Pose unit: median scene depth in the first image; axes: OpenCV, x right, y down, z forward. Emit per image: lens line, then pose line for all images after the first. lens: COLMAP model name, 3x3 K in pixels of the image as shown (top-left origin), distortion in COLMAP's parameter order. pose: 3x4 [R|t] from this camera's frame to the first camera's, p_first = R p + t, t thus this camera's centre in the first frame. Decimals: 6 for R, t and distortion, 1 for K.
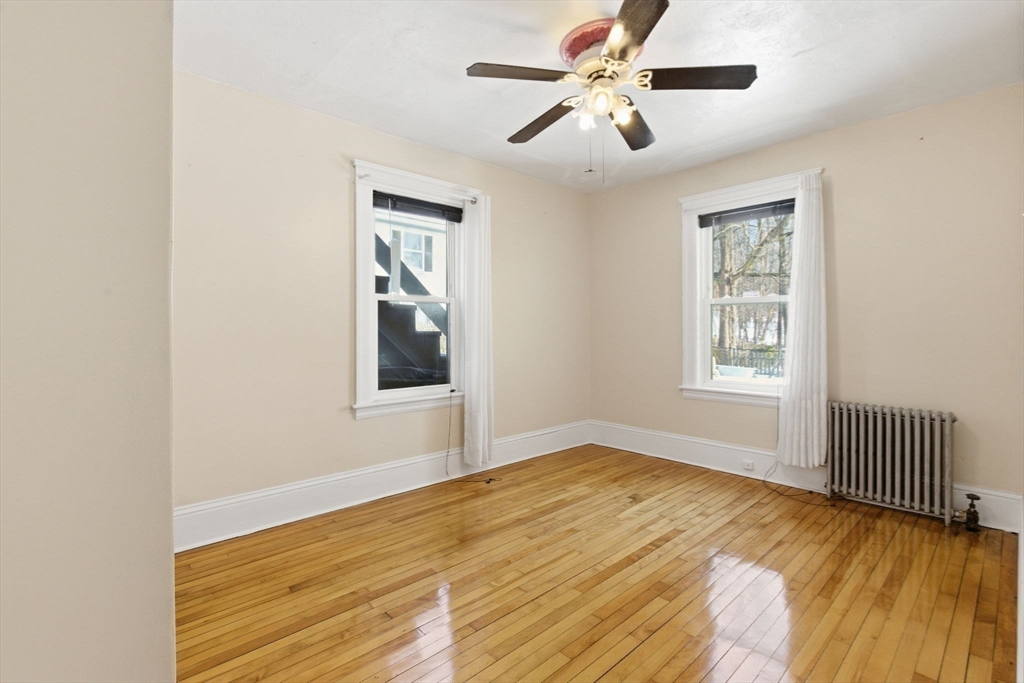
lens RADIAL K [[468.4, 0, 512.7], [0, 468.4, 331.9], [0, 0, 1]] dist [0.001447, 0.000441]
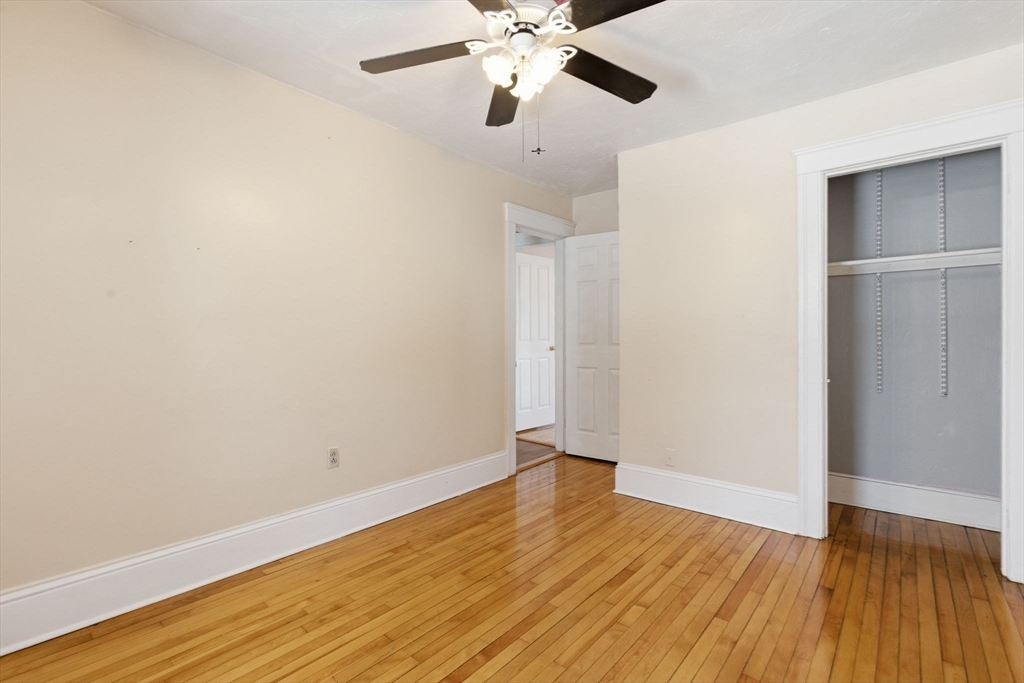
lens RADIAL K [[468.4, 0, 512.7], [0, 468.4, 331.9], [0, 0, 1]] dist [0.001447, 0.000441]
pose [[-0.991530, 0.005429, -0.129763, 0.333732], [0.004563, 0.999965, 0.006970, -0.023453], [0.129796, 0.006319, -0.991521, 1.890557]]
